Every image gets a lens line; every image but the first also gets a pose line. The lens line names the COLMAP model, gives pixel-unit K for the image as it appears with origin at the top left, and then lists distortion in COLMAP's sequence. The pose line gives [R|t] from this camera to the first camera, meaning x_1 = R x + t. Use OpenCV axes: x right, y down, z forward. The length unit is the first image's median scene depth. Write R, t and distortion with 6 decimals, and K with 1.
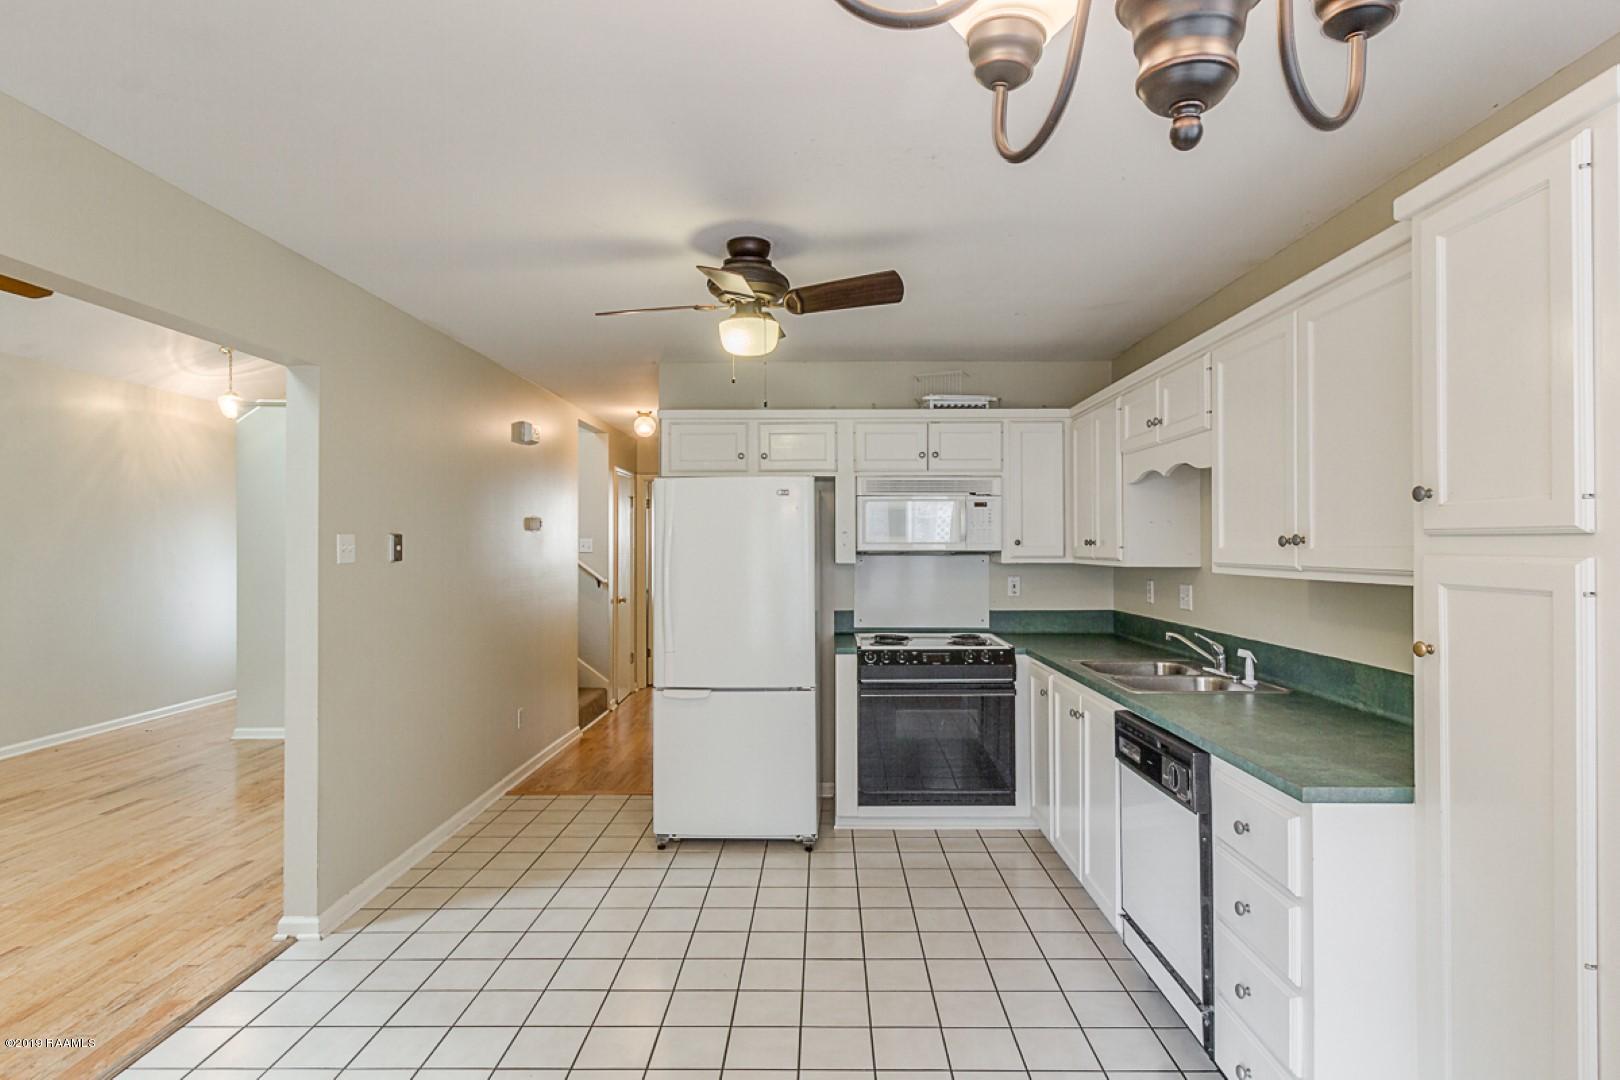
lens RADIAL K [[860.5, 0, 819.0], [0, 860.5, 539.2], [0, 0, 1]] dist [0.005018, -0.002423]
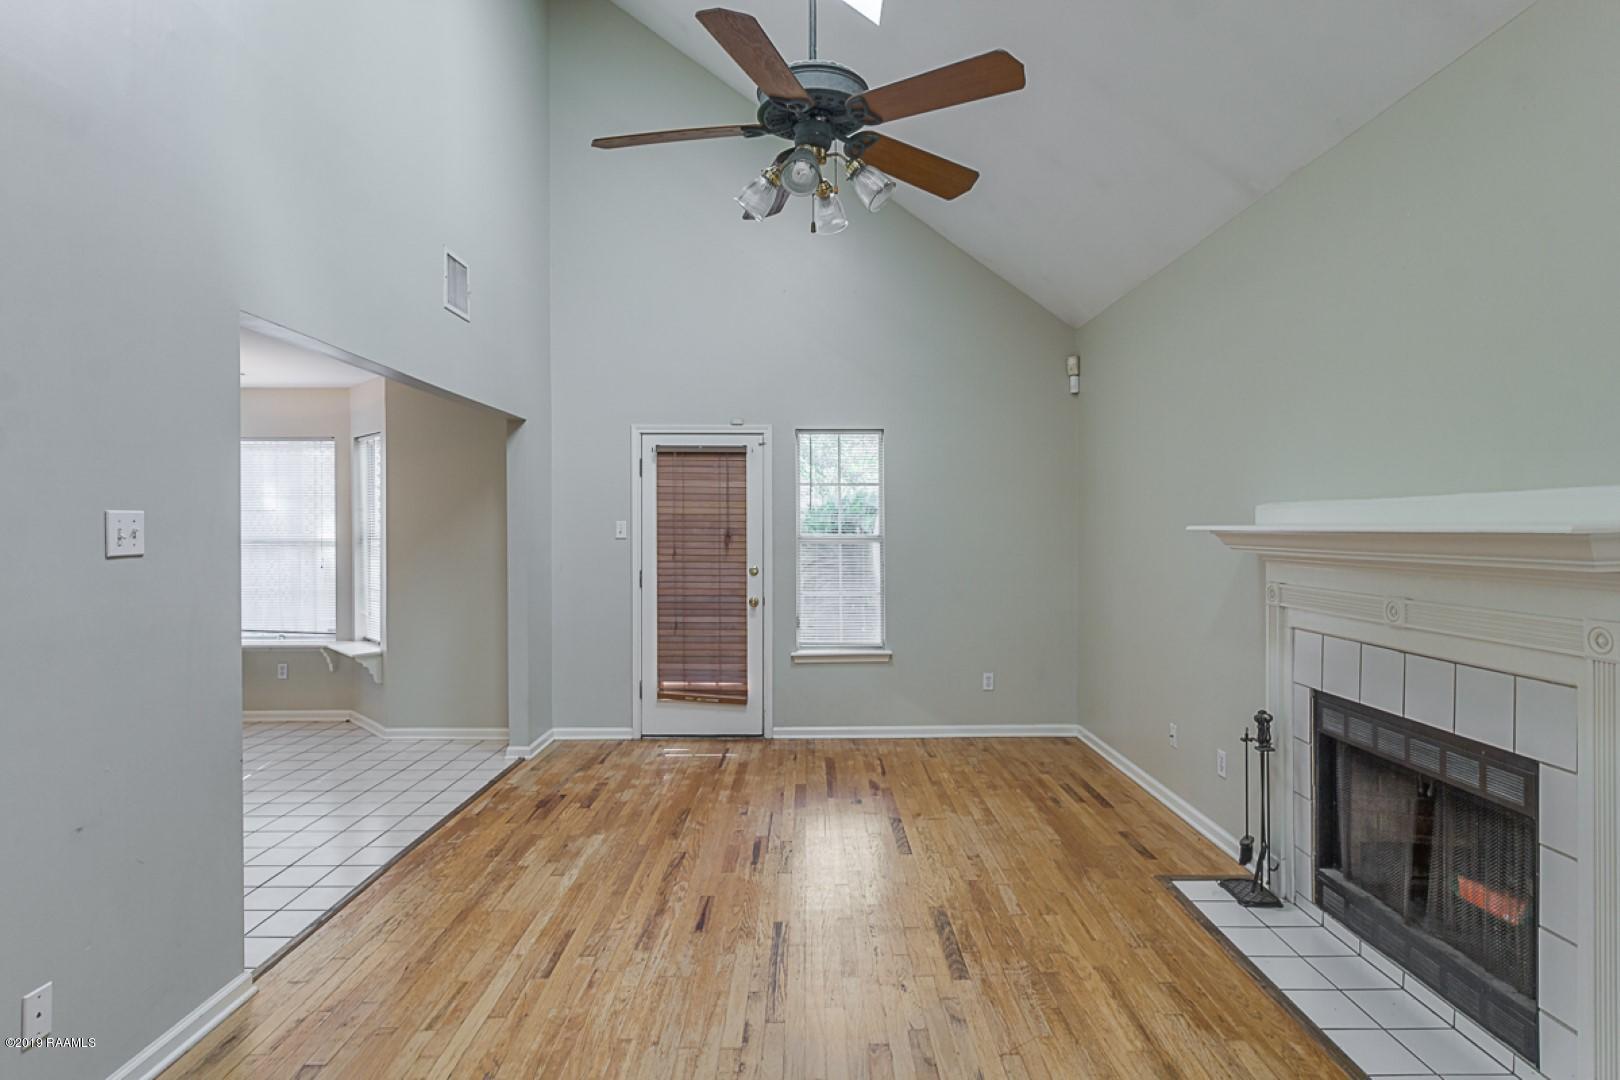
lens RADIAL K [[860.5, 0, 807.1], [0, 860.5, 517.1], [0, 0, 1]] dist [0.005018, -0.002423]
pose [[-0.999905, 0.012059, -0.006677, -0.940774], [0.012144, 0.999843, -0.012898, 0.011973], [0.006520, -0.012978, -0.999895, 1.490030]]
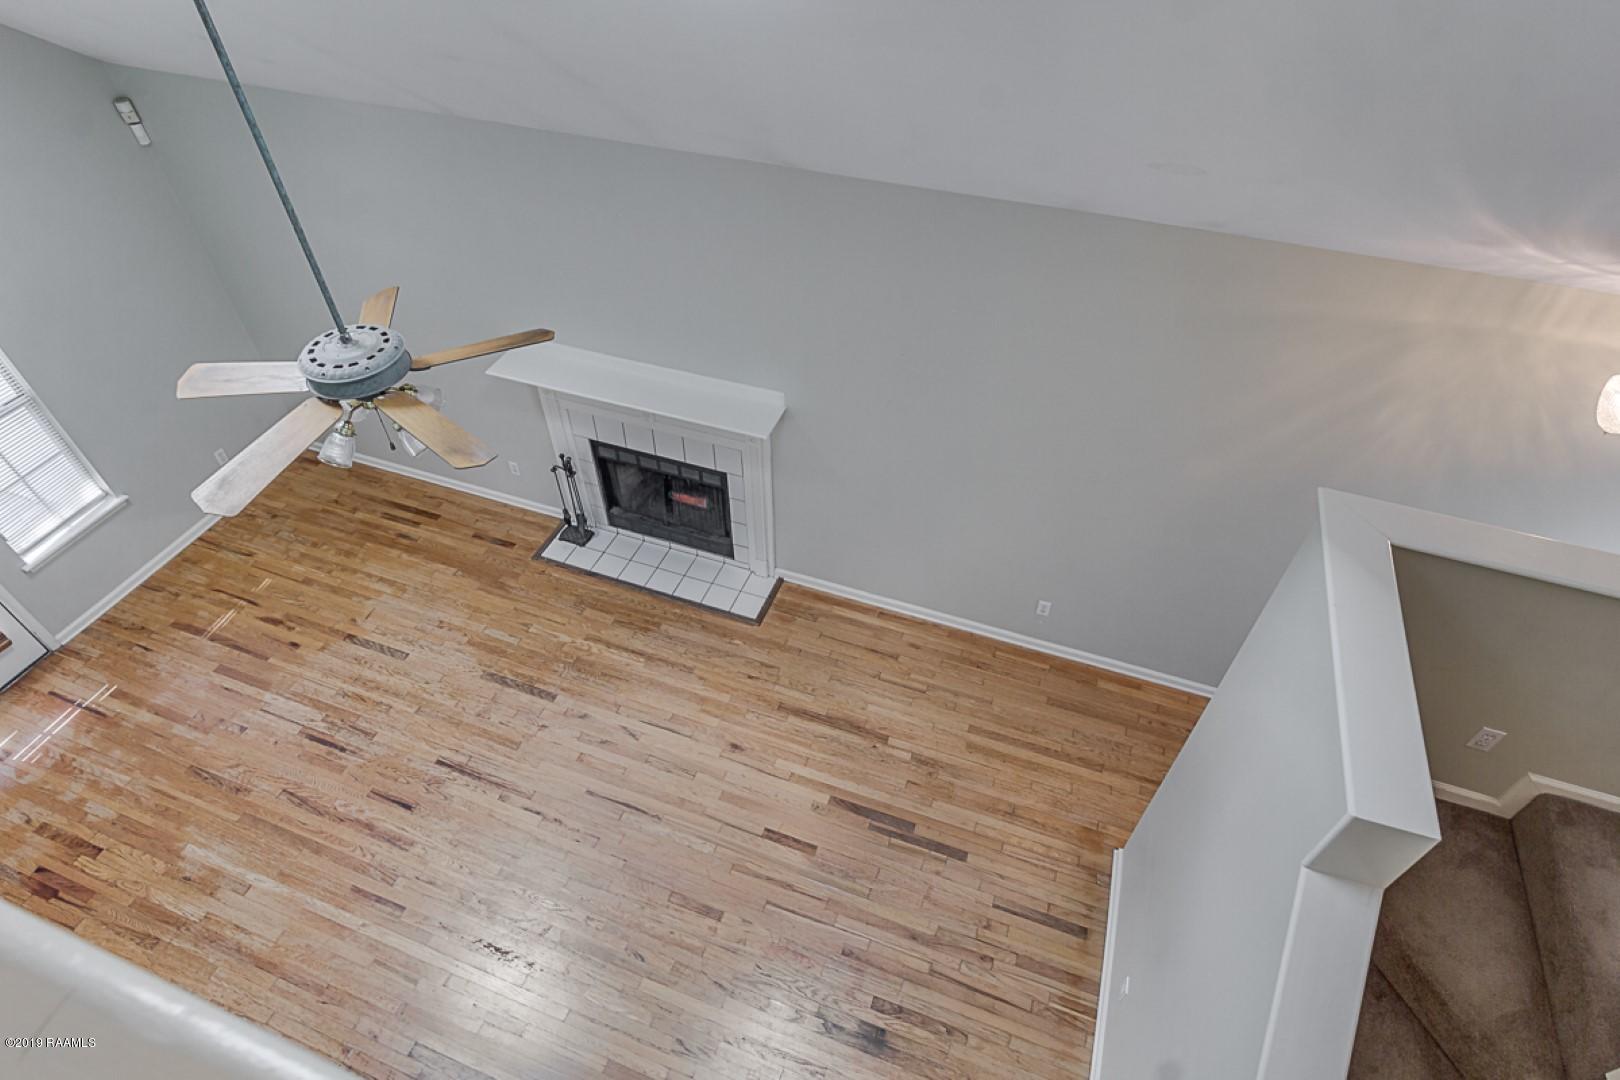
lens RADIAL K [[860.5, 0, 813.0], [0, 860.5, 541.9], [0, 0, 1]] dist [0.005018, -0.002423]
pose [[-0.340881, 0.679460, -0.649719, -0.516731], [0.008342, 0.693271, 0.720628, -0.715485], [0.940070, 0.240228, -0.241991, 1.417442]]
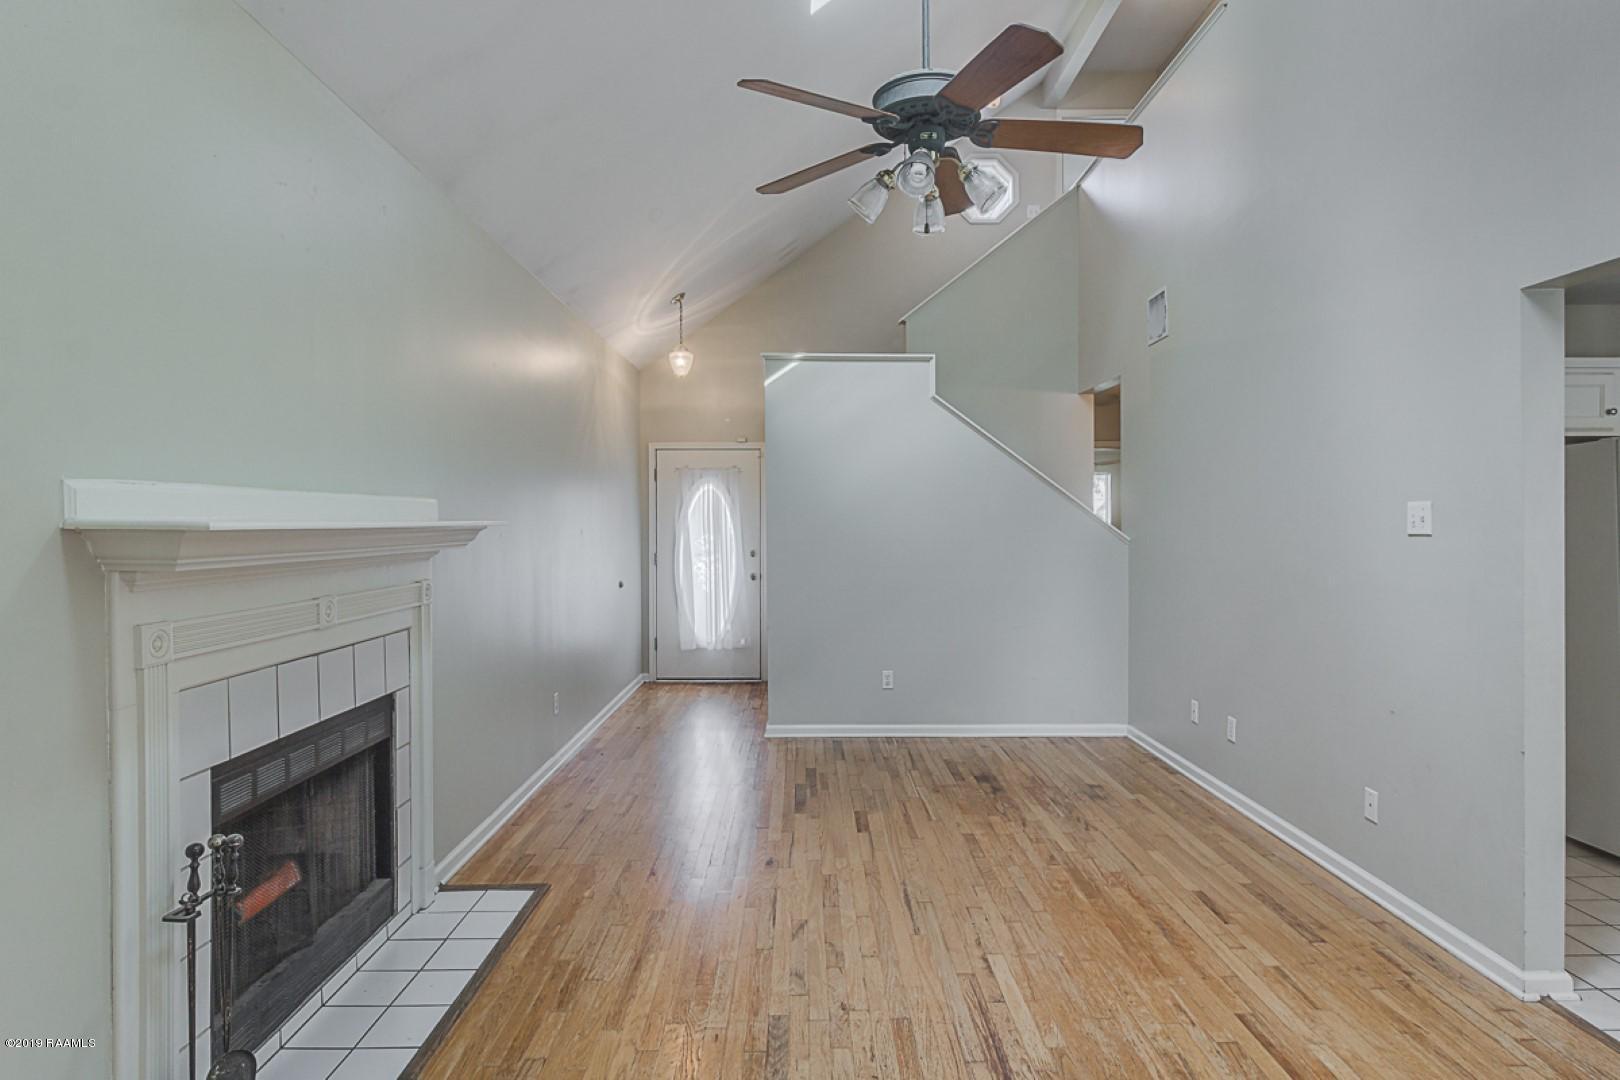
lens RADIAL K [[860.5, 0, 831.5], [0, 860.5, 539.7], [0, 0, 1]] dist [0.005018, -0.002423]
pose [[0.999284, 0.001871, 0.037785, -1.049913], [-0.002494, 0.999862, 0.016440, 0.017512], [-0.037749, -0.016523, 0.999151, 0.179616]]
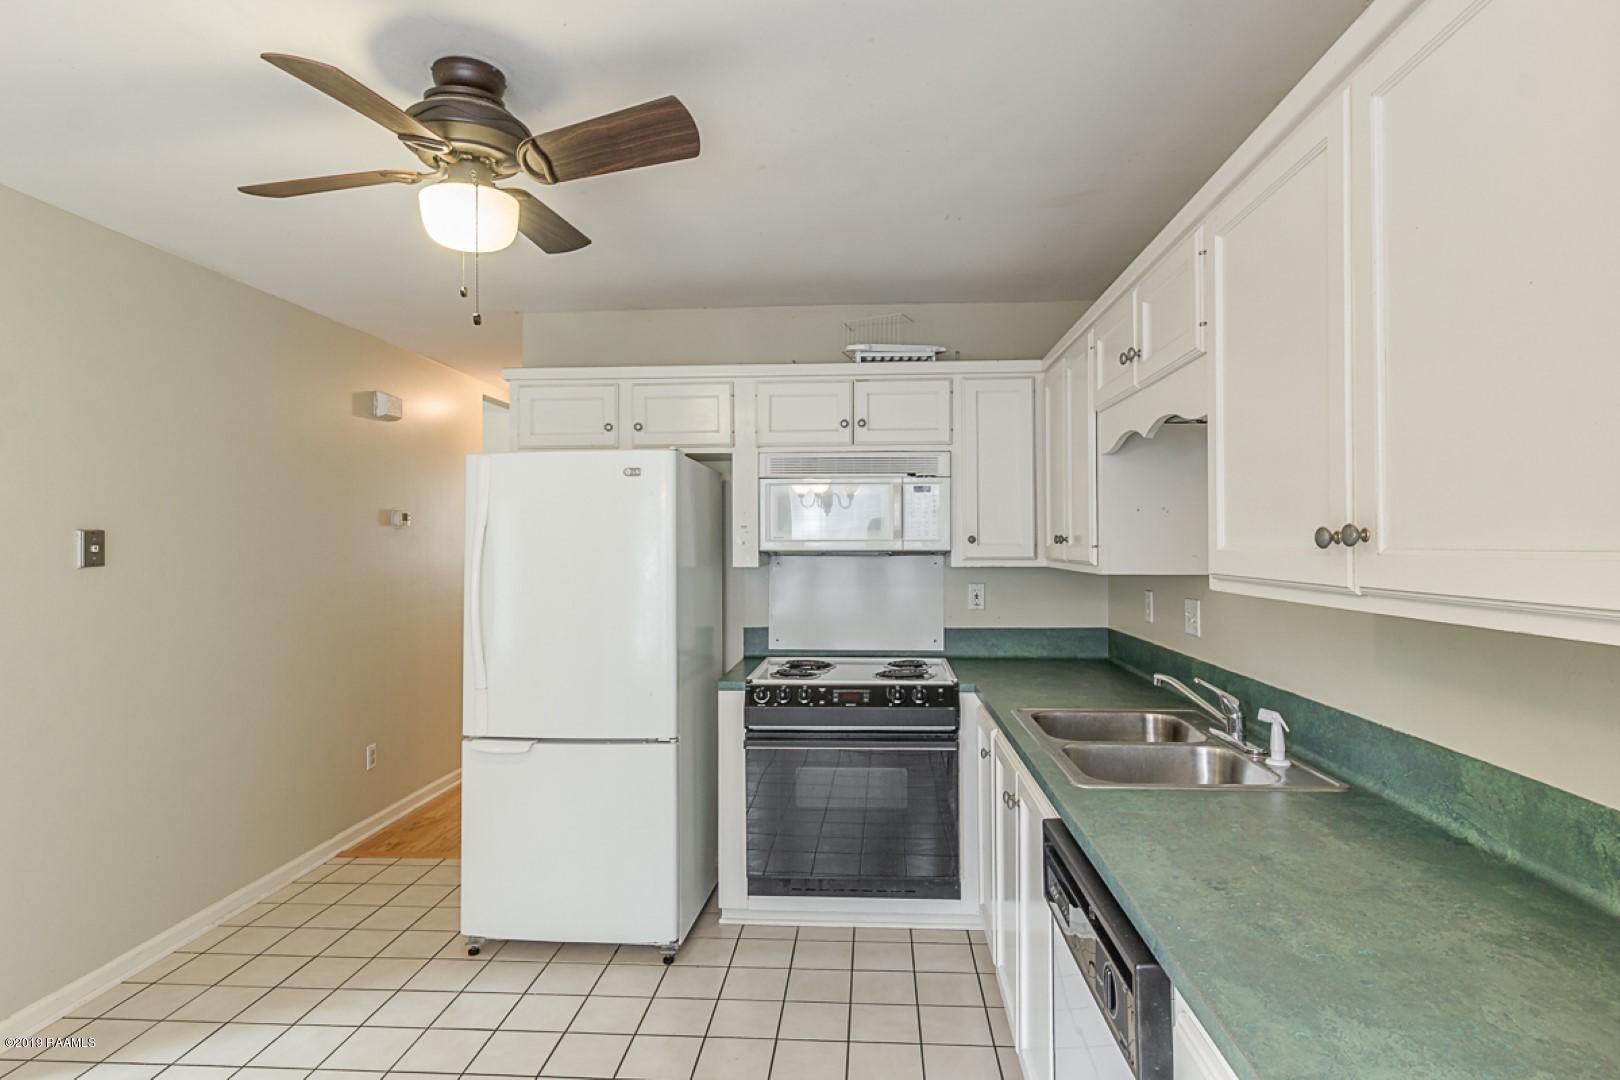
lens RADIAL K [[860.5, 0, 822.0], [0, 860.5, 533.7], [0, 0, 1]] dist [0.005018, -0.002423]
pose [[0.998686, -0.002119, -0.051199, 0.160936], [0.002022, 0.999996, -0.001952, 0.000176], [0.051203, 0.001846, 0.998687, 0.285301]]
